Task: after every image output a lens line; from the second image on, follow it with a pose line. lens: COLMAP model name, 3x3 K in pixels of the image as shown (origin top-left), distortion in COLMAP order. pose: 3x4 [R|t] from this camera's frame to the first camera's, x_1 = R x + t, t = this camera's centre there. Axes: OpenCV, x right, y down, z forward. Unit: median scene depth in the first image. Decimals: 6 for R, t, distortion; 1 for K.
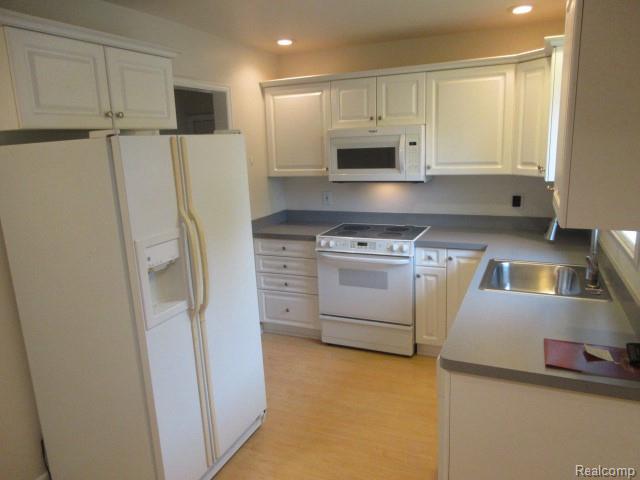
lens RADIAL K [[470.9, 0, 320.5], [0, 470.9, 239.5], [0, 0, 1]] dist [-0.009052, -0.000138]
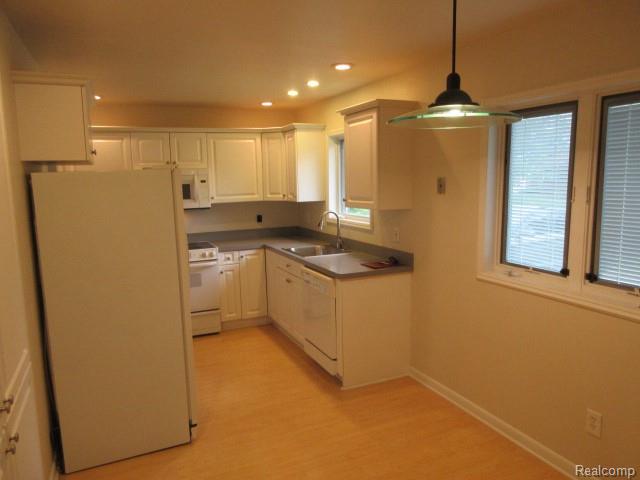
lens RADIAL K [[470.9, 0, 322.0], [0, 470.9, 239.2], [0, 0, 1]] dist [-0.009052, -0.000138]
pose [[0.671471, -0.082816, 0.736388, -0.635748], [0.148951, 0.988537, -0.024647, 0.058666], [-0.725906, 0.126235, 0.676110, -0.204961]]
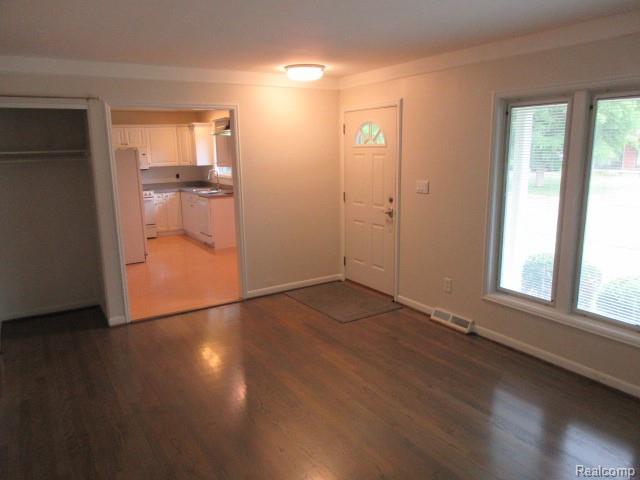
lens RADIAL K [[470.9, 0, 319.5], [0, 470.9, 240.1], [0, 0, 1]] dist [-0.009052, -0.000138]
pose [[0.572418, -0.140004, 0.807921, -1.427823], [0.167629, 0.984487, 0.051835, 0.292151], [-0.802644, 0.105759, 0.587007, -1.262456]]
